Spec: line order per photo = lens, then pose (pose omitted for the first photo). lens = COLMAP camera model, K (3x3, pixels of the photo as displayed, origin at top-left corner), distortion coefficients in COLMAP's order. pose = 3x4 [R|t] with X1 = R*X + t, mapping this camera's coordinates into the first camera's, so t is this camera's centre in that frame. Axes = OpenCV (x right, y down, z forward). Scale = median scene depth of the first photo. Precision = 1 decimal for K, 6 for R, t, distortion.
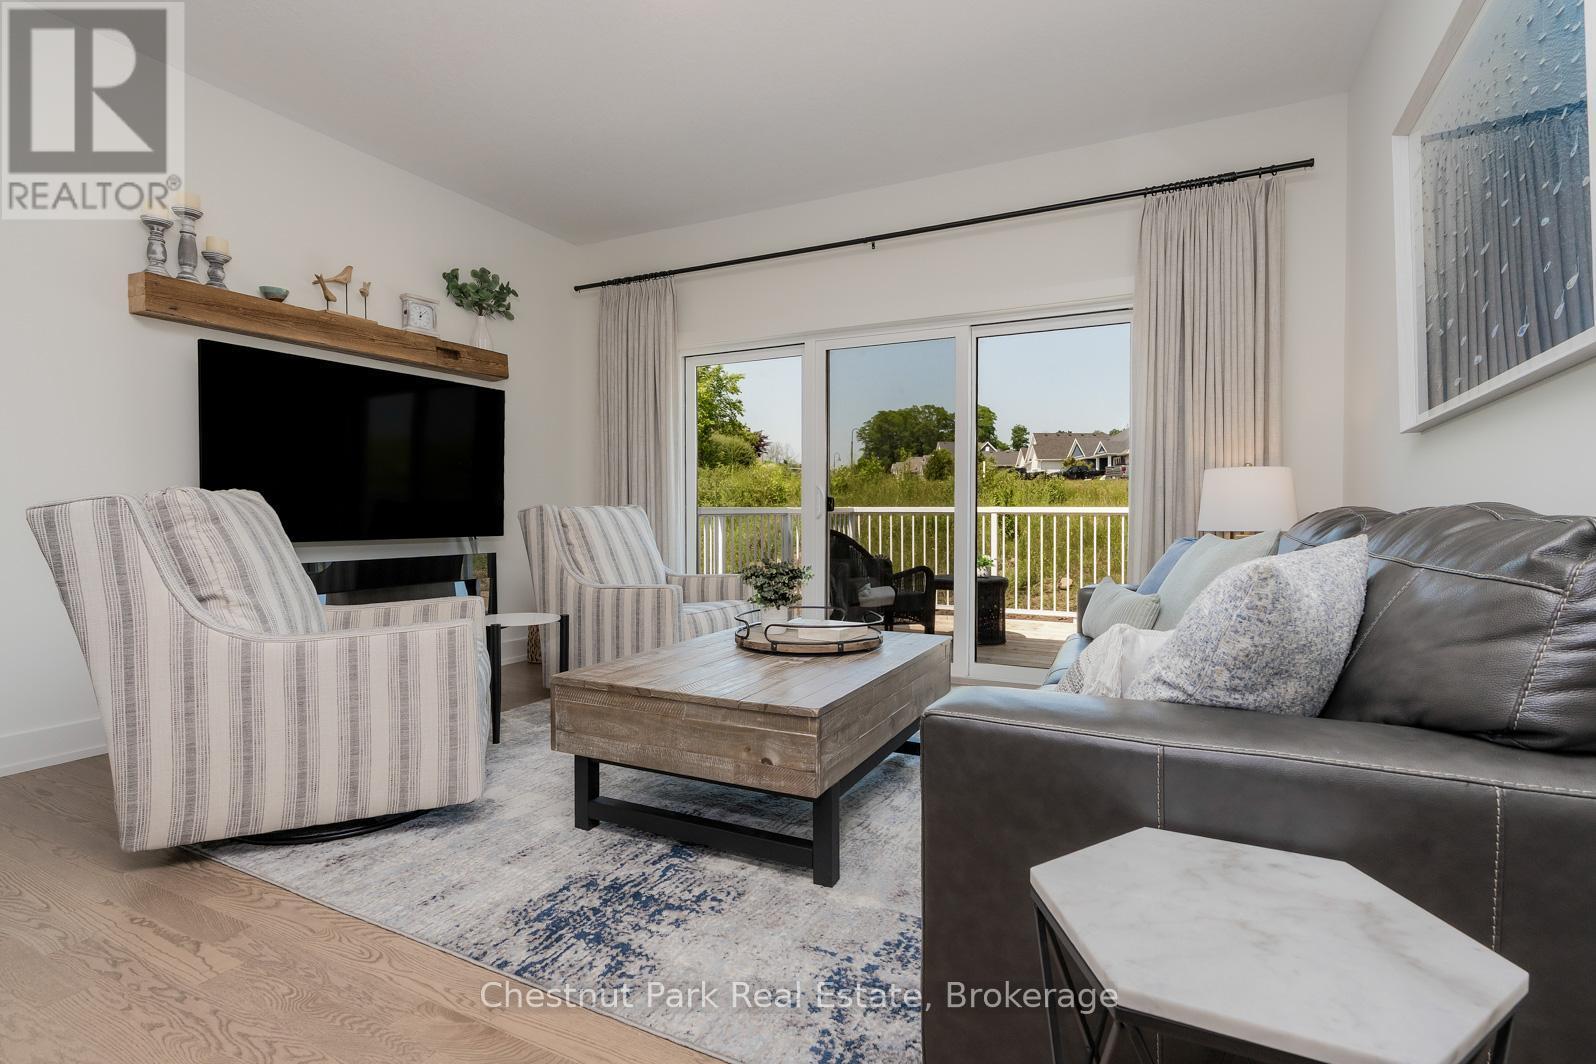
lens RADIAL K [[745.6, 0, 798.1], [0, 745.6, 528.0], [0, 0, 1]] dist [-0.005784, -0.000270]
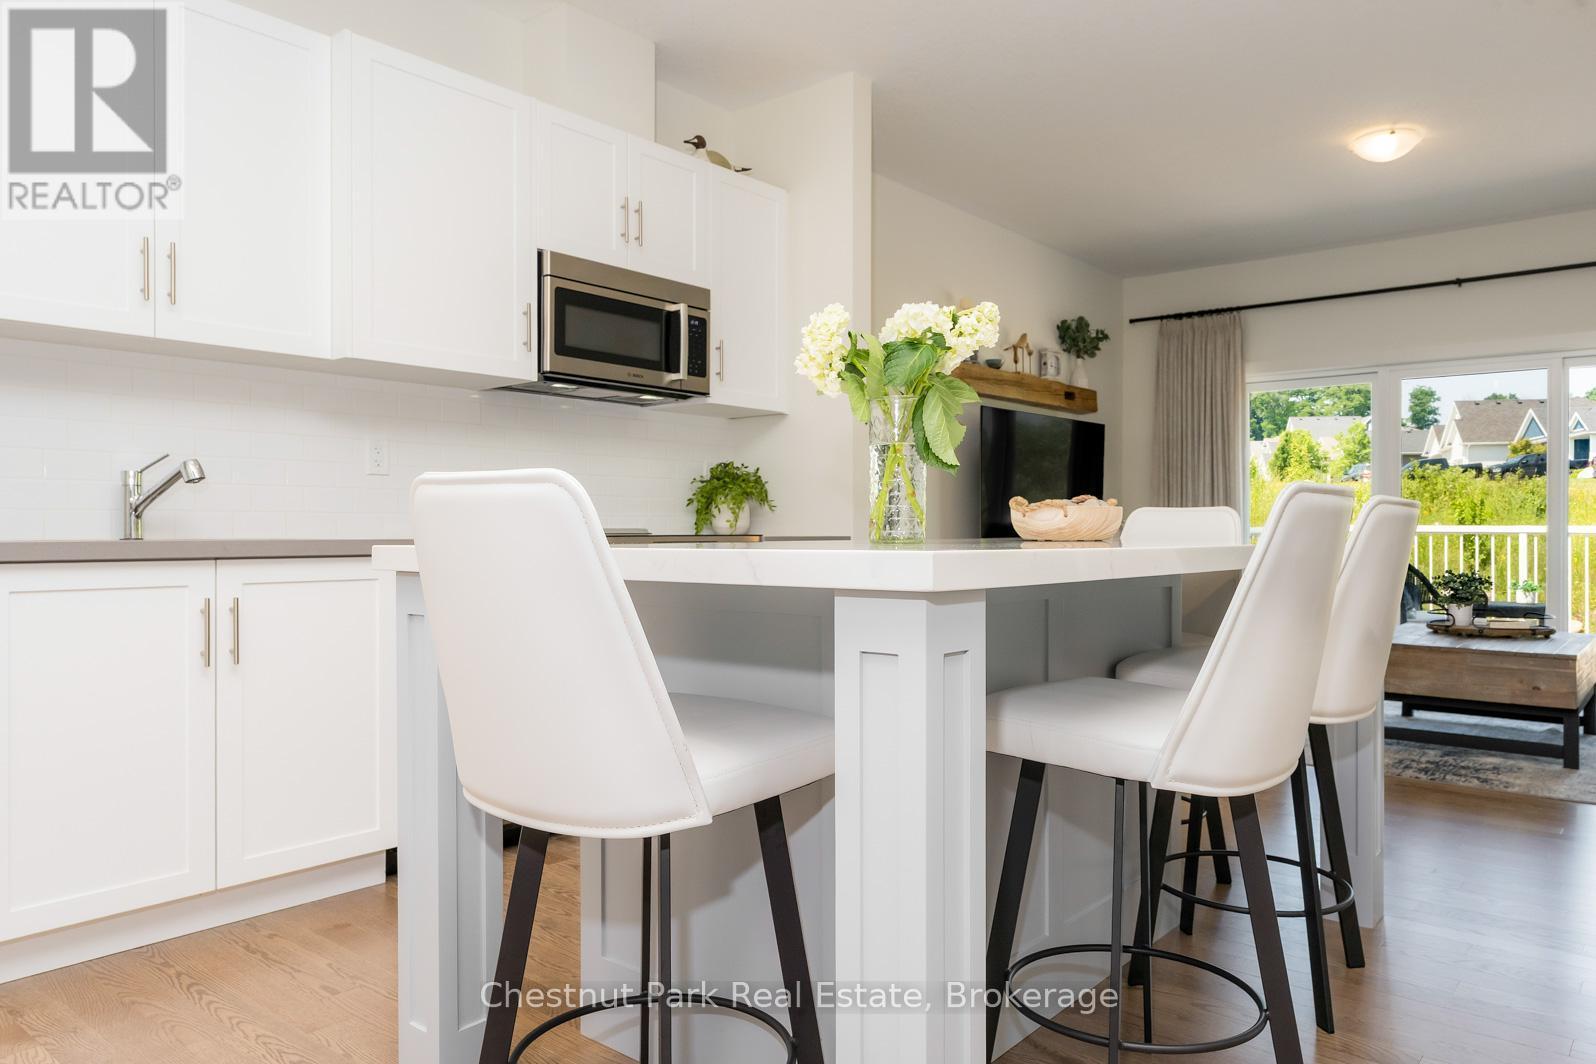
lens RADIAL K [[1144.6, 0, 799.1], [0, 1144.6, 526.3], [0, 0, 1]] dist [0.007668, 0.005767]
pose [[0.980062, 0.005600, -0.198615, -0.457481], [-0.009474, 0.999783, -0.018556, 0.007257], [0.198468, 0.020068, 0.979902, -0.731848]]
